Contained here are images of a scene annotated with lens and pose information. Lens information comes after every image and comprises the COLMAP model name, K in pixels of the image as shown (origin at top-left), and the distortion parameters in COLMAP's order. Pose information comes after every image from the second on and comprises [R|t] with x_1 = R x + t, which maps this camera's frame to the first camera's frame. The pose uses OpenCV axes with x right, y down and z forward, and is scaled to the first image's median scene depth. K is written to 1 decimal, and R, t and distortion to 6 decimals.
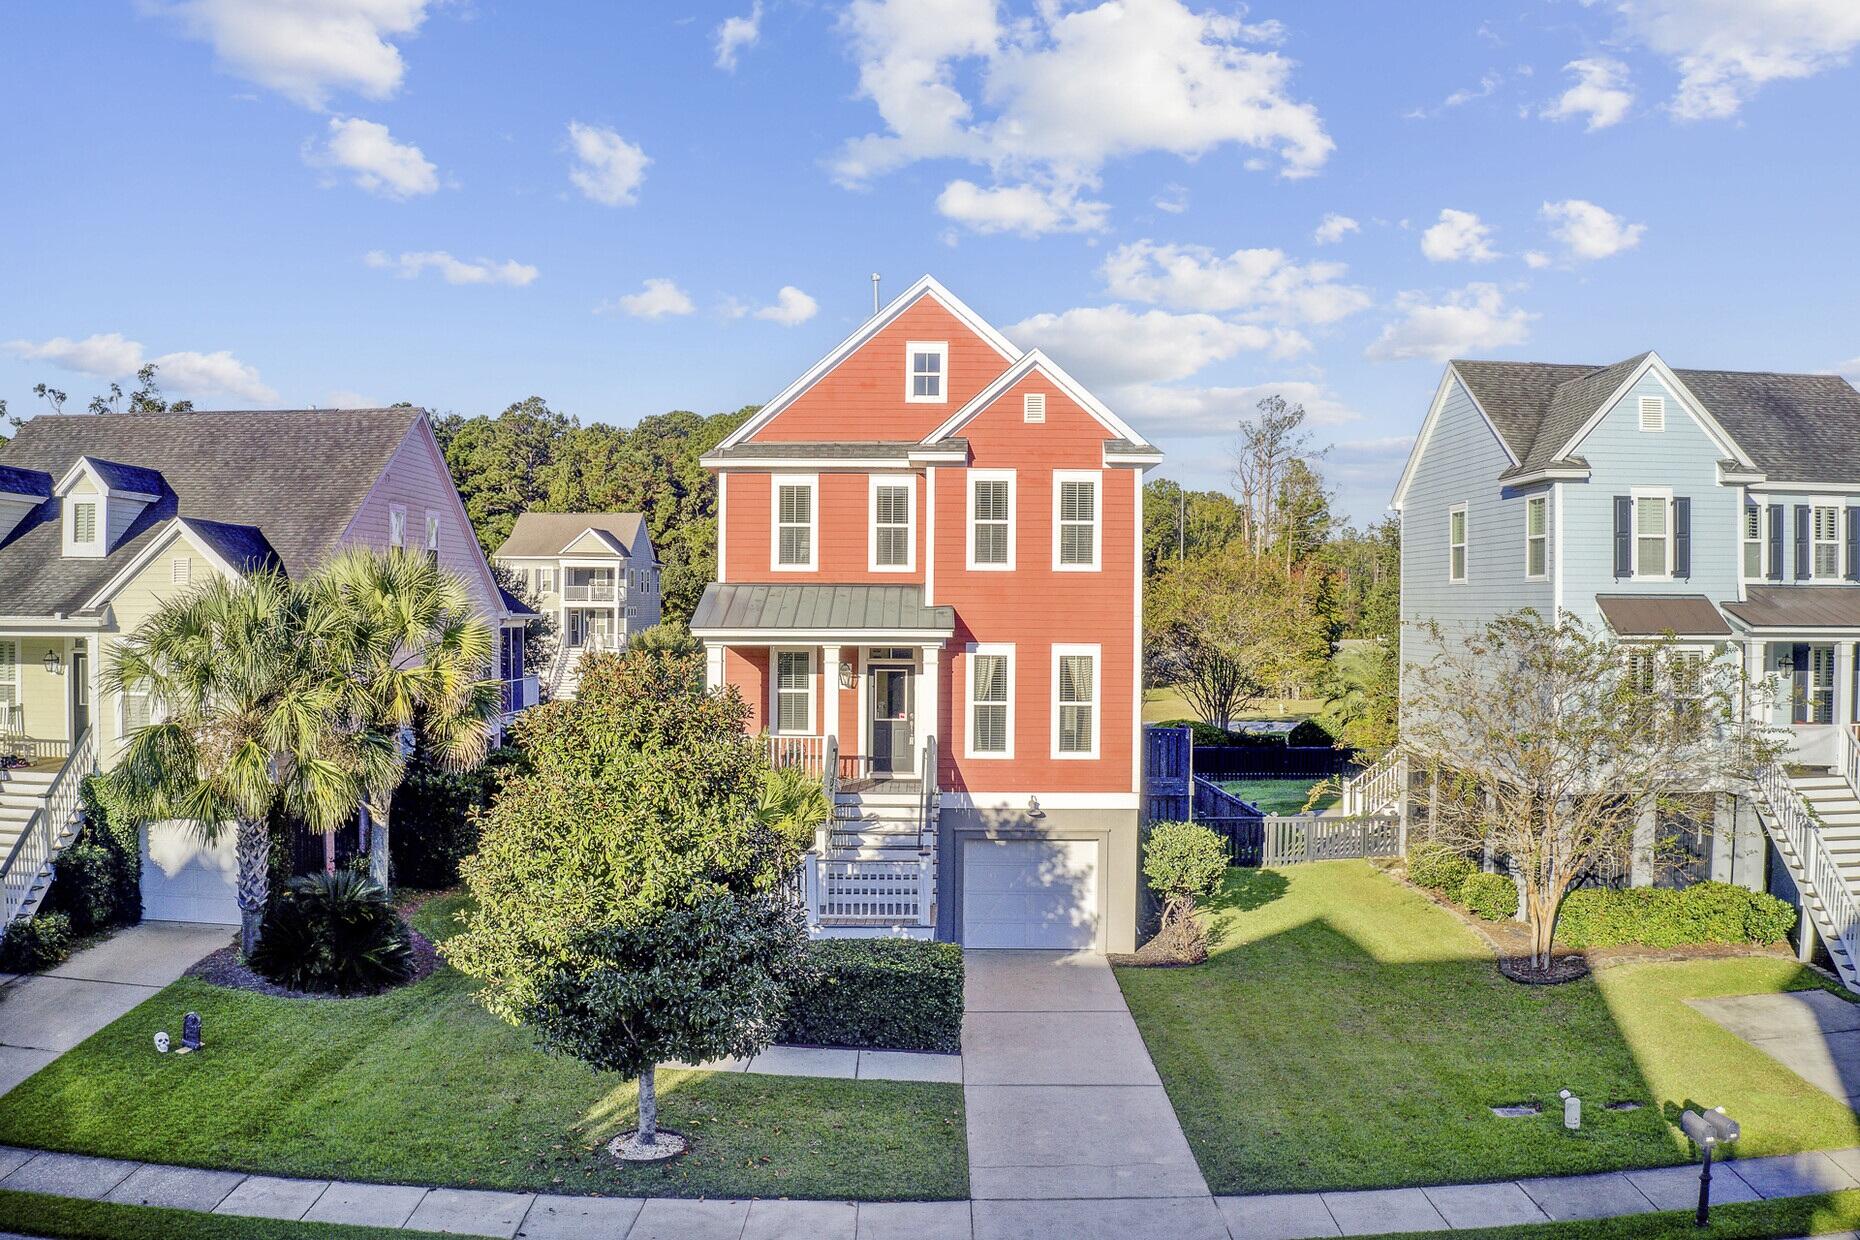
lens RADIAL K [[1478.3, 0, 930.0], [0, 1478.3, 620.0], [0, 0, 1]] dist [-0.187112, 0.013096]
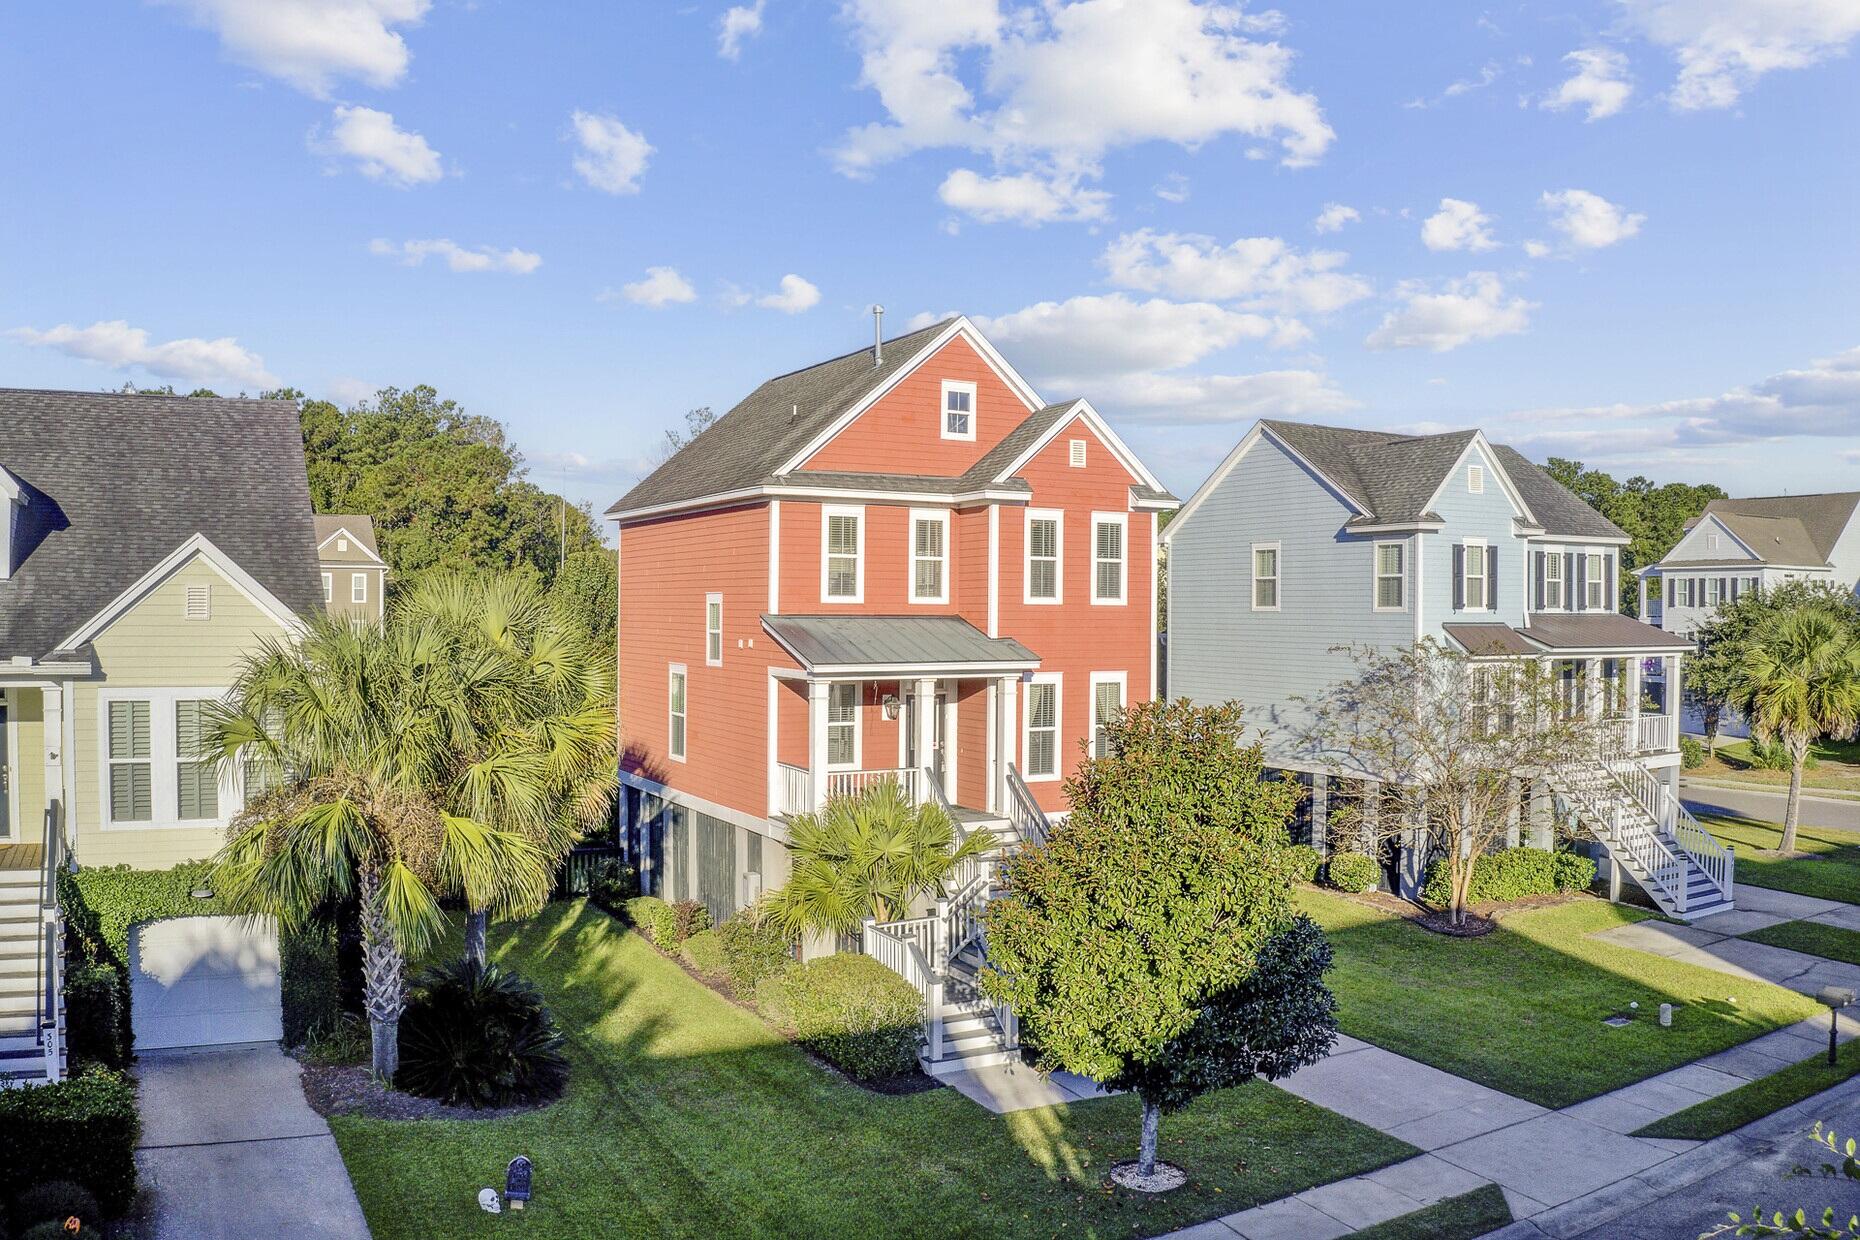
lens RADIAL K [[1478.3, 0, 930.0], [0, 1478.3, 620.0], [0, 0, 1]] dist [-0.187112, 0.013096]
pose [[0.871405, -0.003028, 0.490555, -0.549698], [0.003492, 0.999994, -0.000030, -0.022474], [-0.490552, 0.001739, 0.871410, 0.115848]]
